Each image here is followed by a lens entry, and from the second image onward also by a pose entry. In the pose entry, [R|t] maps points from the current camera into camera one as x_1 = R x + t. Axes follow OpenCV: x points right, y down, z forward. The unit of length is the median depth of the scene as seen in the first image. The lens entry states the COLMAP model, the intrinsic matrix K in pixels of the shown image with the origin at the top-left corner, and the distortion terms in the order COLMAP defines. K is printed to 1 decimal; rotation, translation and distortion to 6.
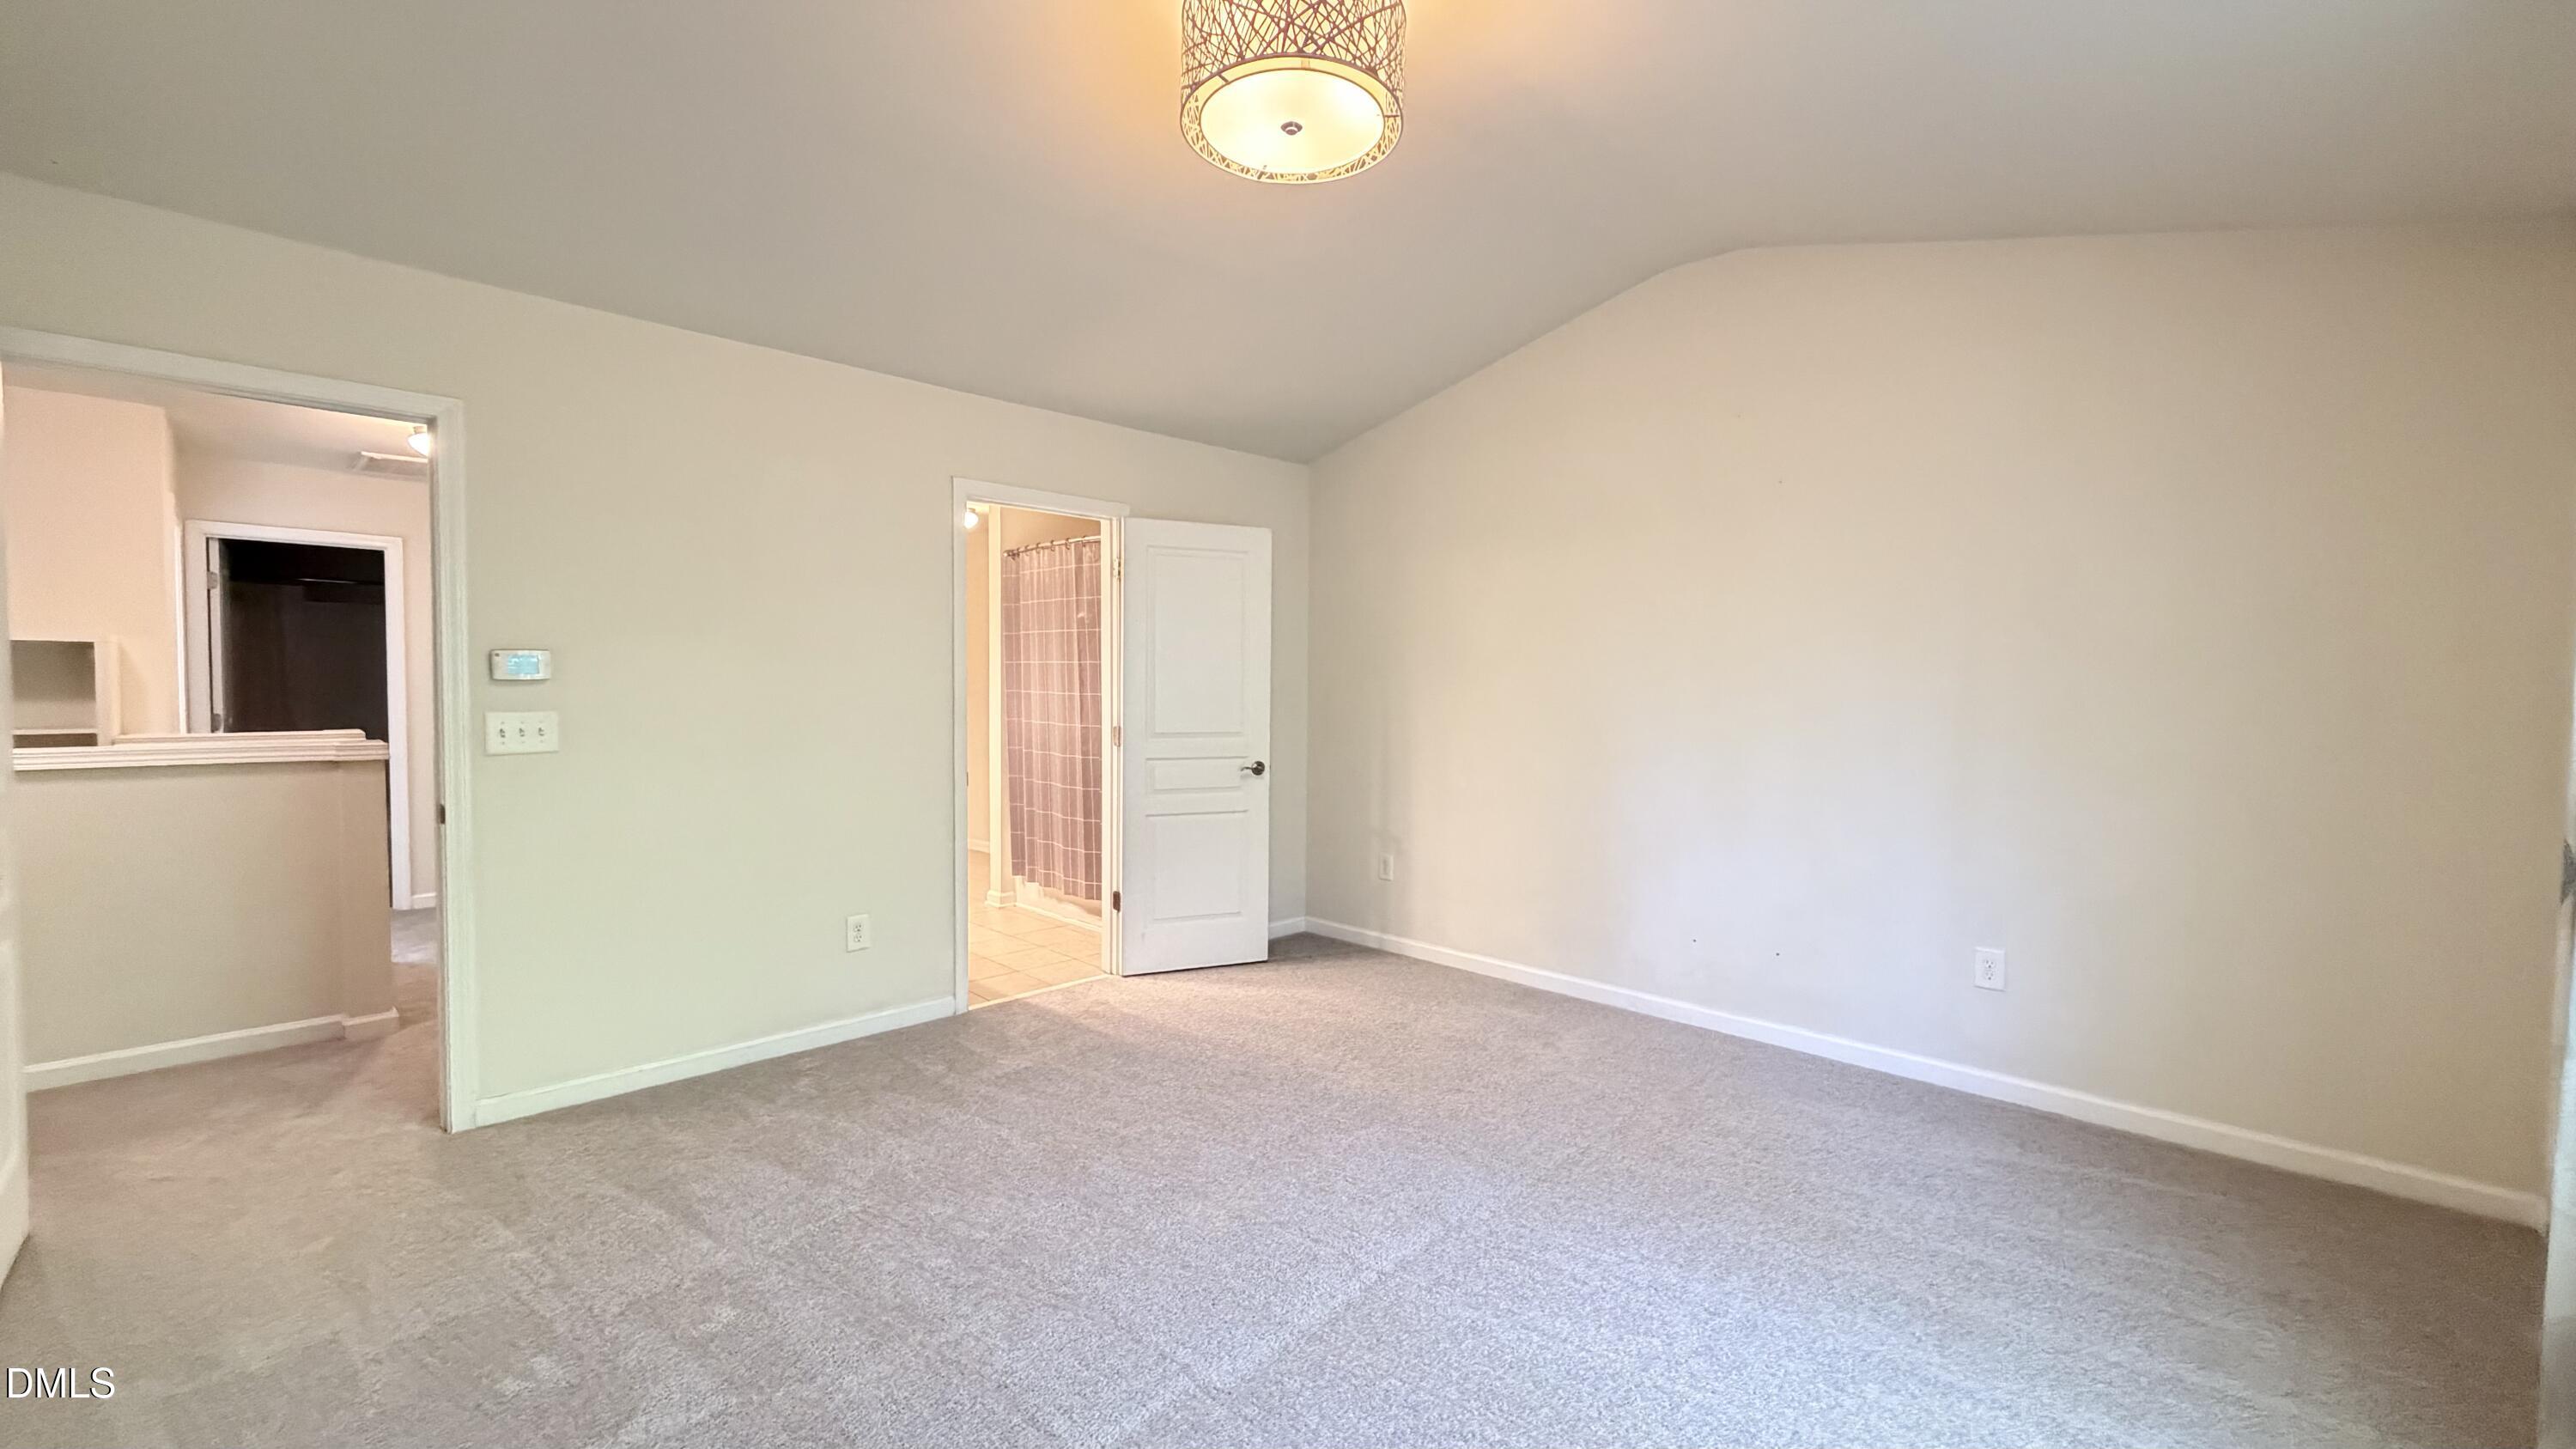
lens RADIAL K [[1040.3, 0, 1285.5], [0, 1040.3, 725.6], [0, 0, 1]] dist [-0.000614, -0.000008]
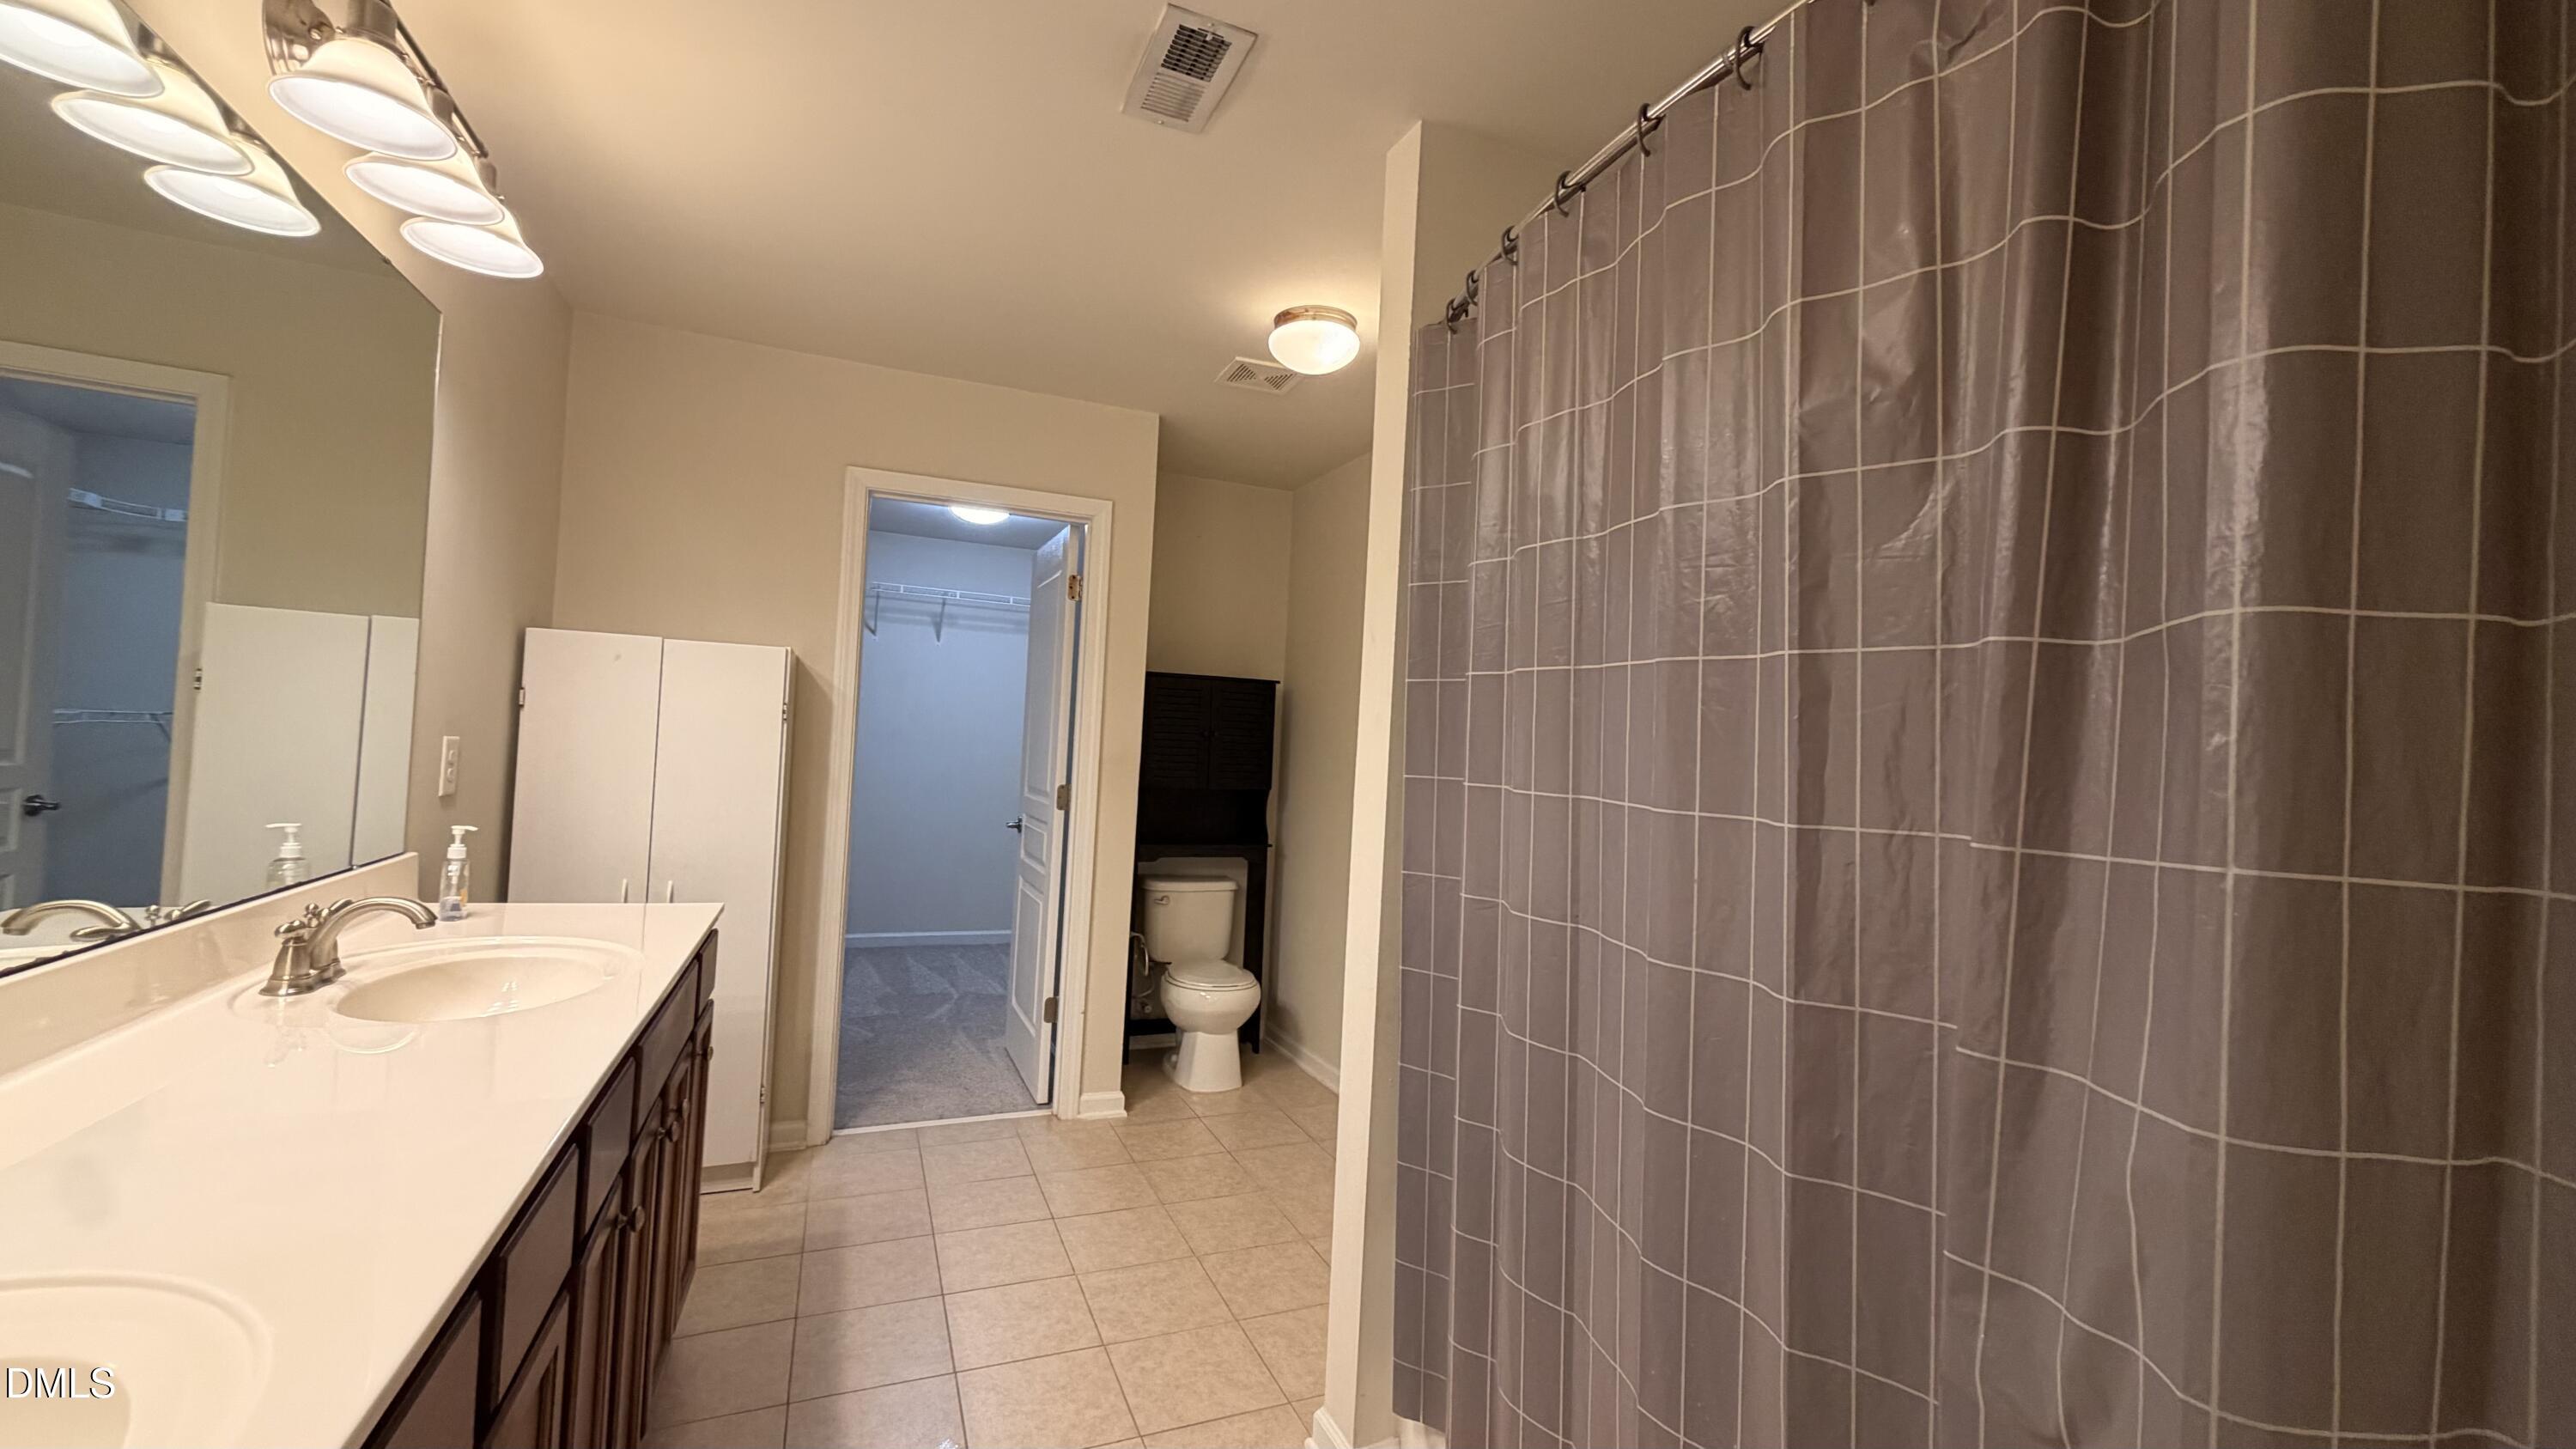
lens RADIAL K [[1040.3, 0, 1286.6], [0, 1040.3, 725.1], [0, 0, 1]] dist [-0.000614, -0.000008]
pose [[0.928957, 0.031431, -0.368851, -0.202444], [-0.059620, 0.996085, -0.065273, -0.028551], [0.365355, 0.082627, 0.927194, 0.750504]]
